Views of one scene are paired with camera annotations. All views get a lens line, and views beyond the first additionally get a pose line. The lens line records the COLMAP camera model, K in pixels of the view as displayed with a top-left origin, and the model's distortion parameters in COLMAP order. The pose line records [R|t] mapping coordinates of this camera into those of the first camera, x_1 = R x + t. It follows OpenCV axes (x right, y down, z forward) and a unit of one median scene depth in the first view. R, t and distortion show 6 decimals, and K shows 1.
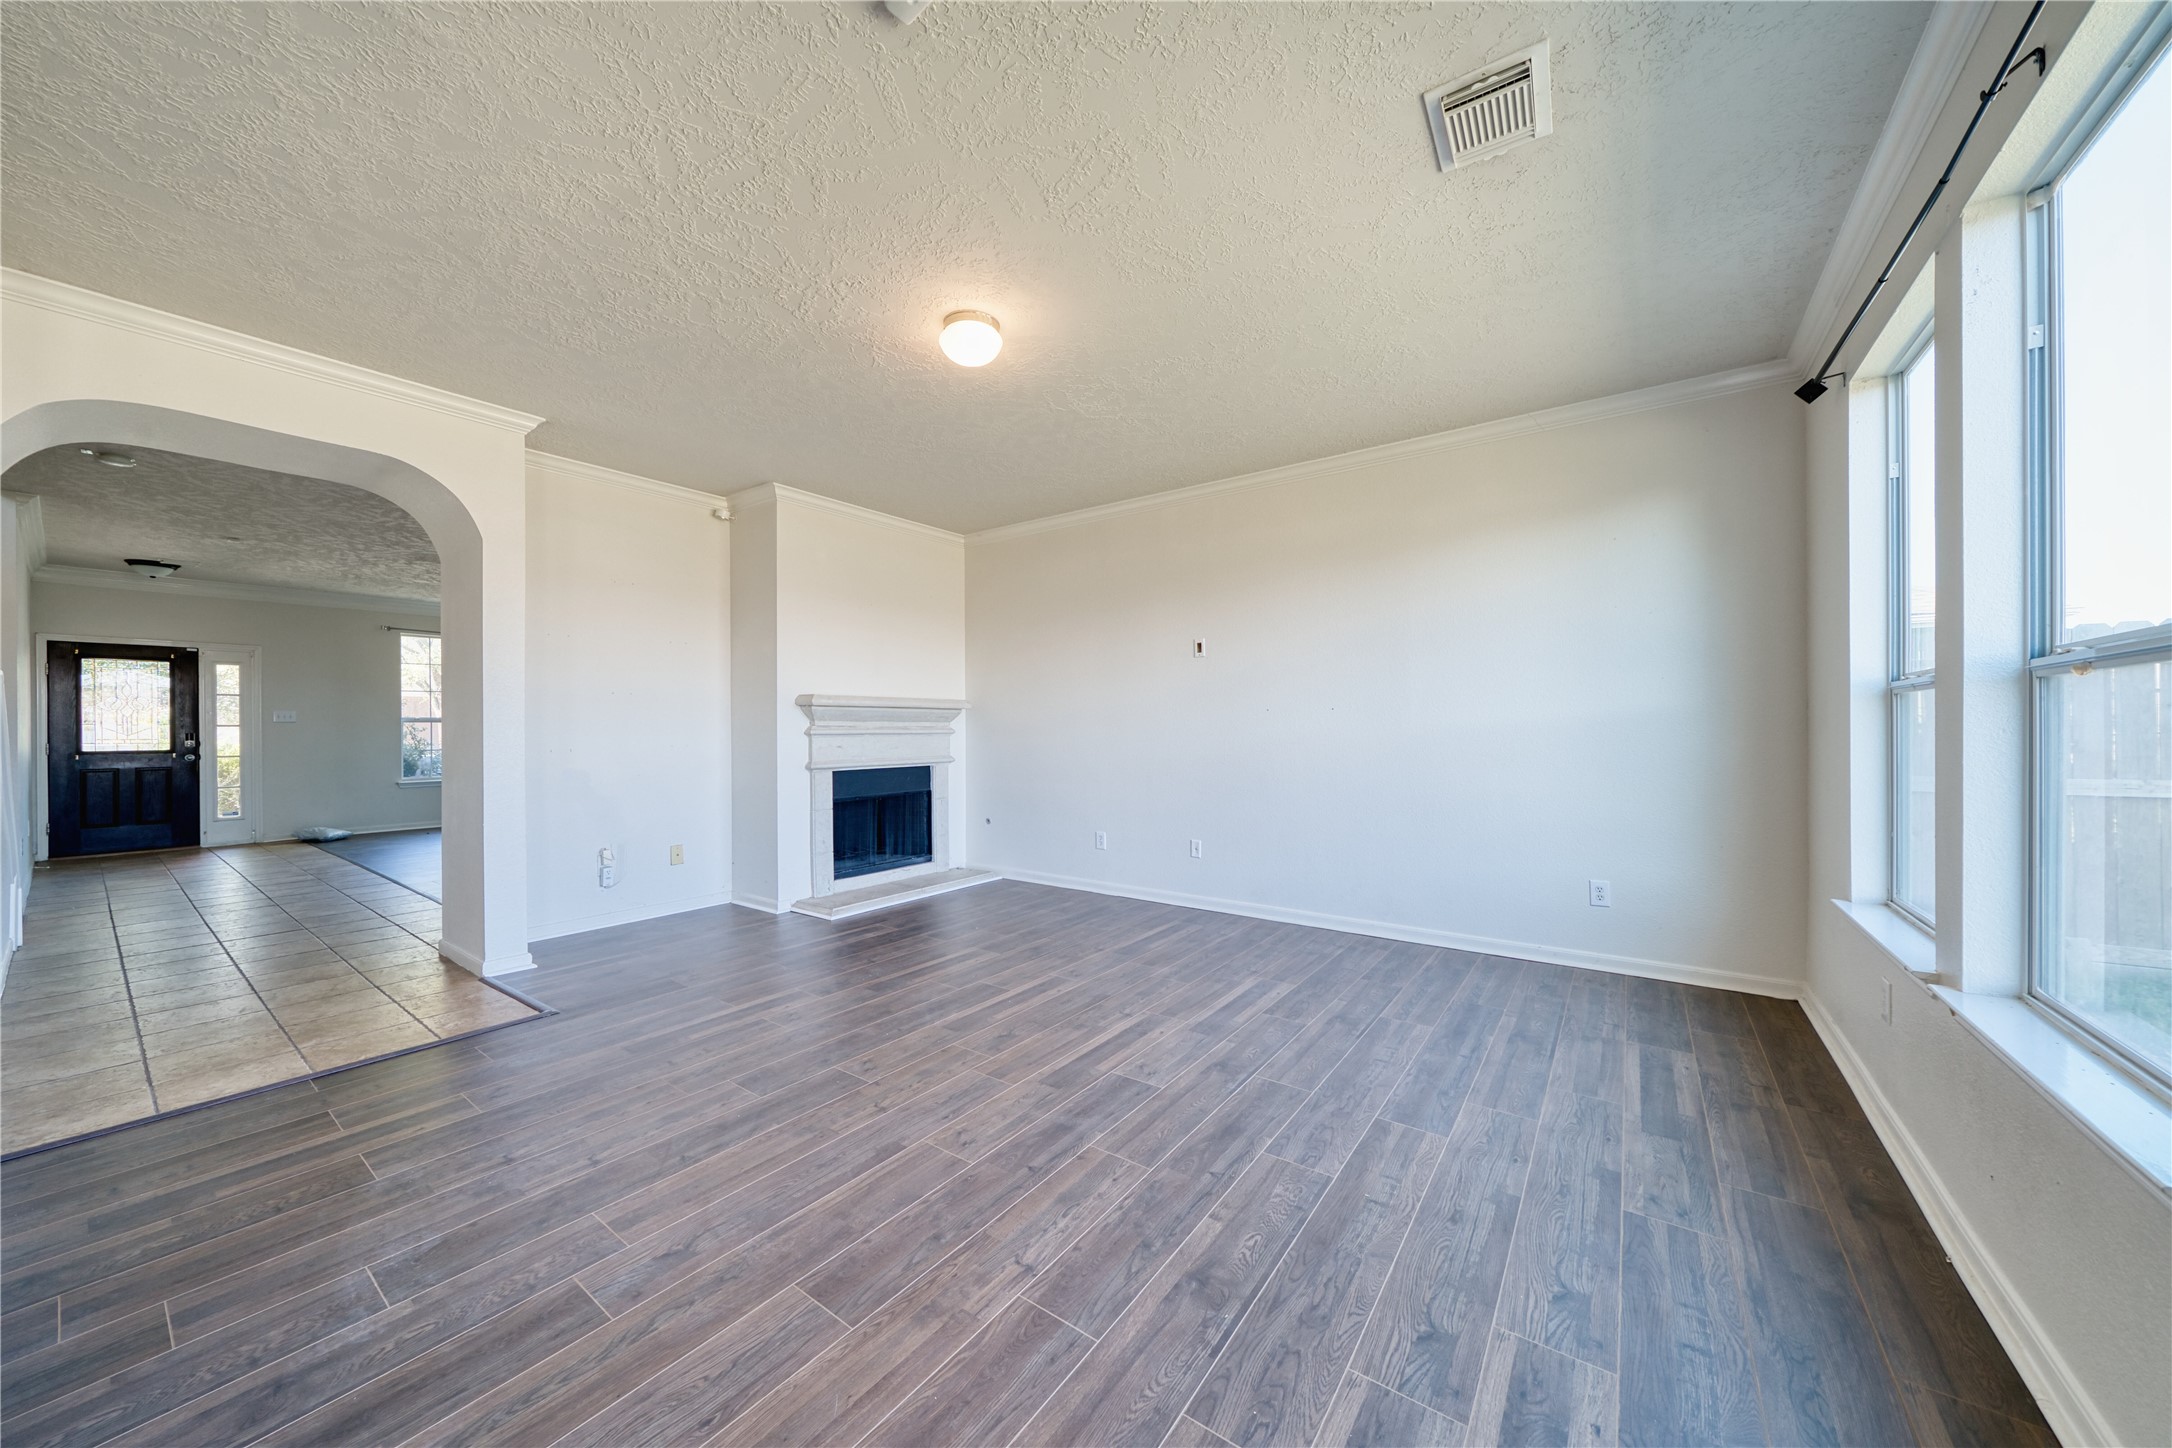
lens RADIAL K [[749.3, 0, 1091.9], [0, 749.3, 728.3], [0, 0, 1]] dist [-0.003998, 0.000219]
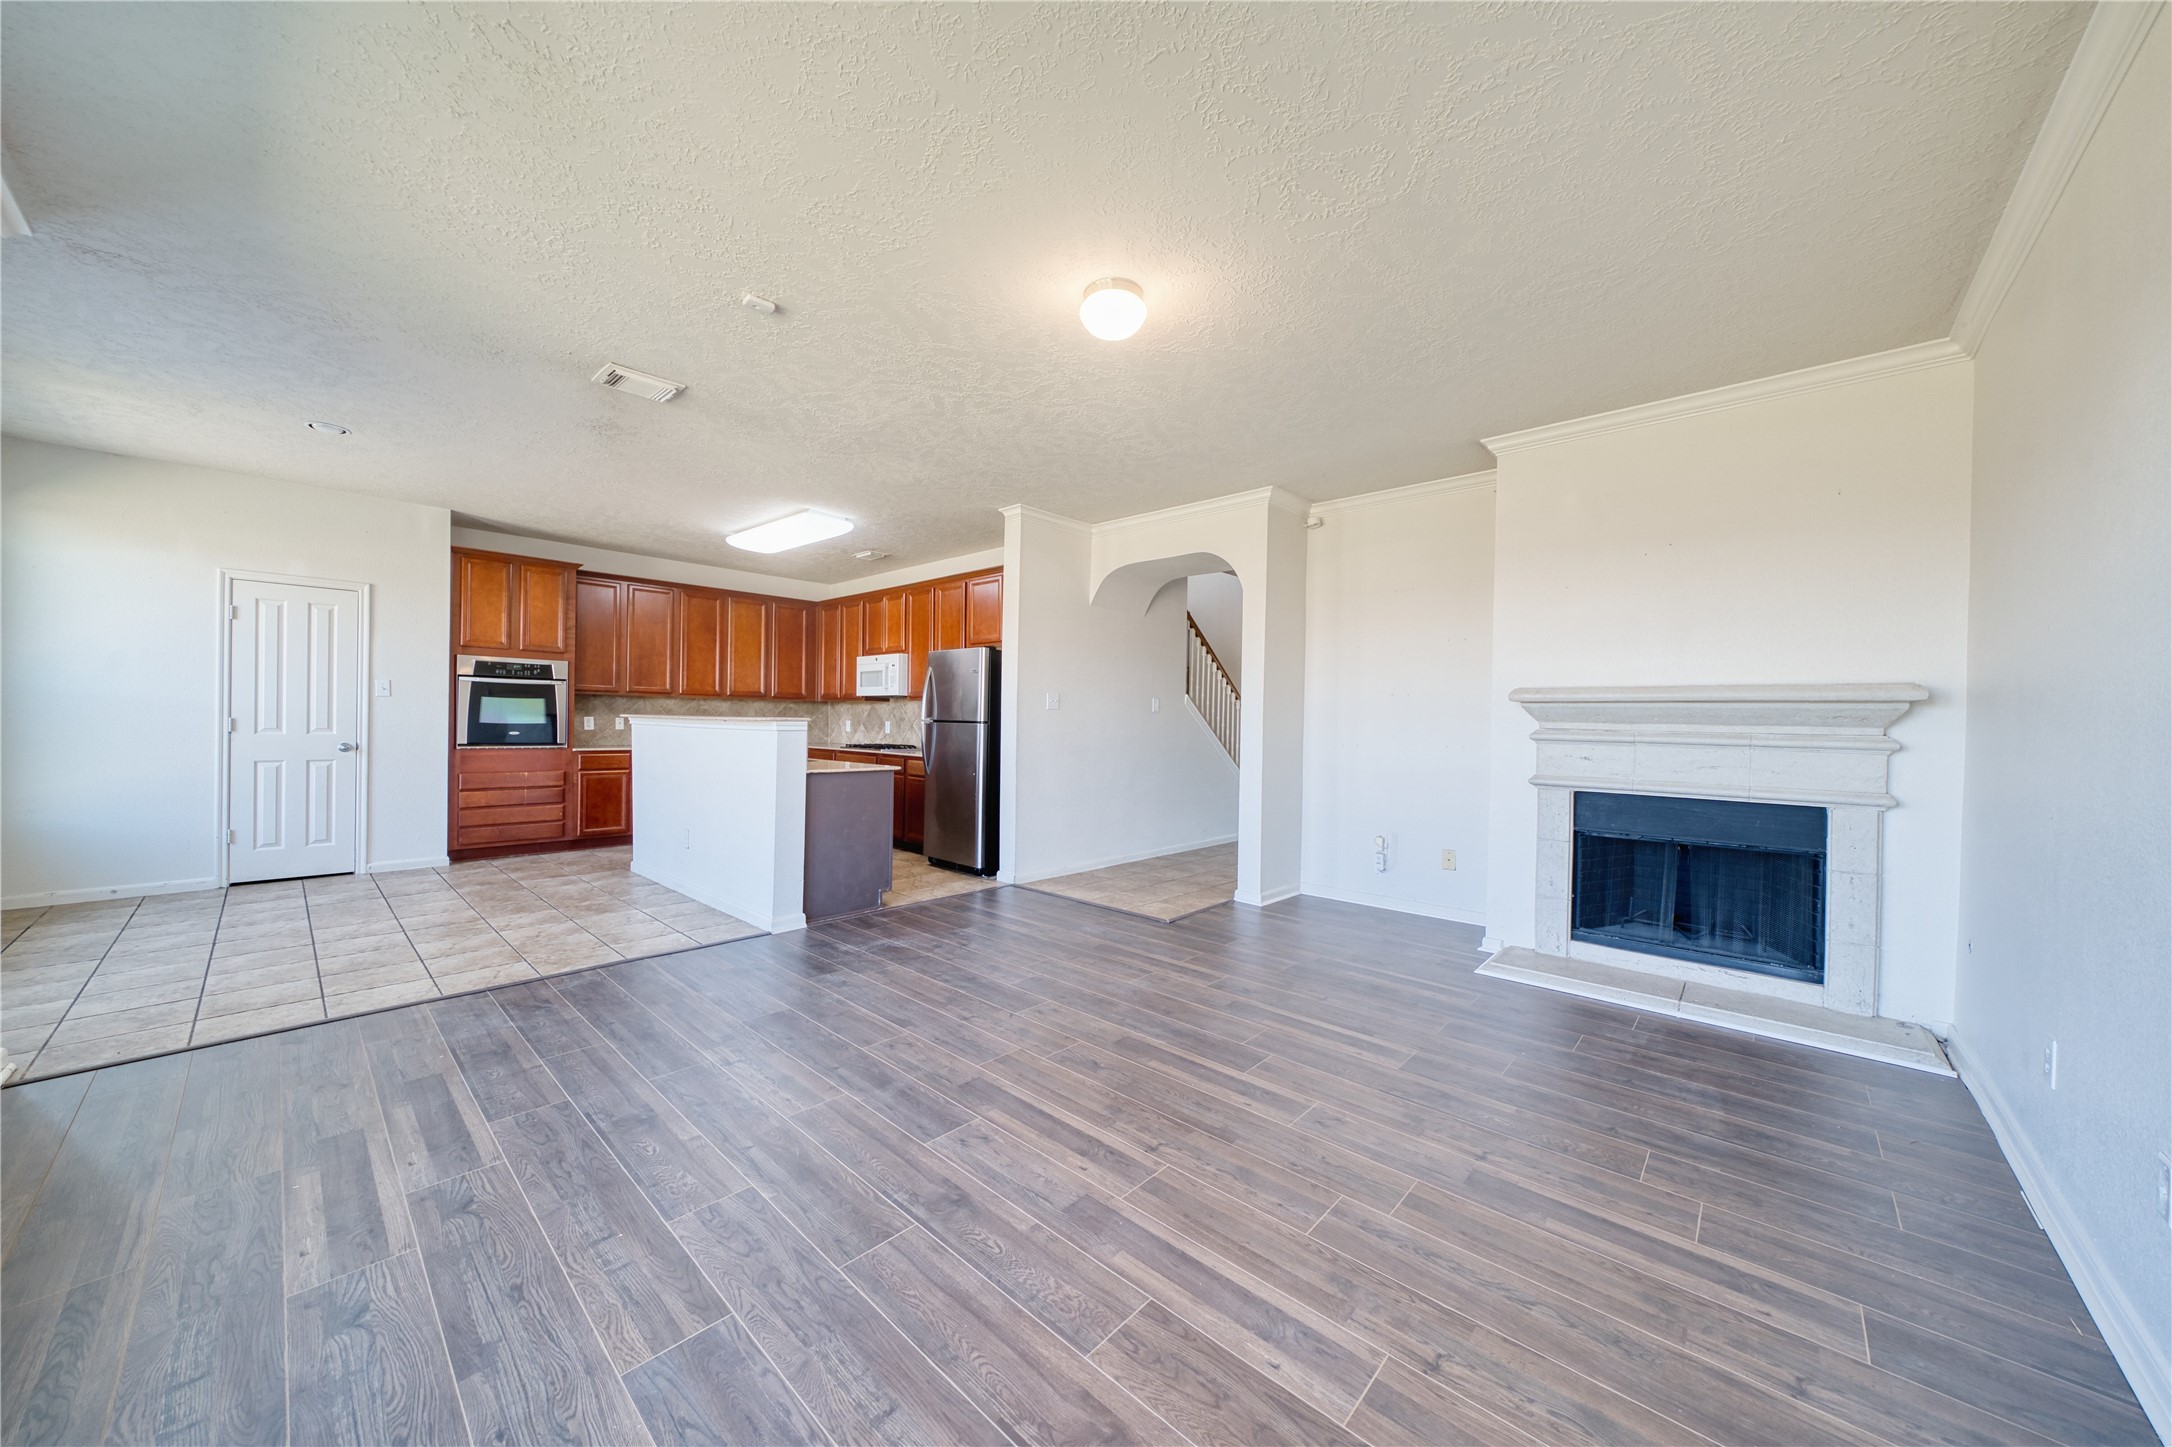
lens RADIAL K [[749.3, 0, 1078.6], [0, 749.3, 732.7], [0, 0, 1]] dist [-0.003998, 0.000219]
pose [[-0.121076, 0.019231, -0.992457, 0.770737], [-0.018931, 0.999586, 0.021679, -0.010502], [0.992463, 0.021413, -0.120662, 1.070121]]
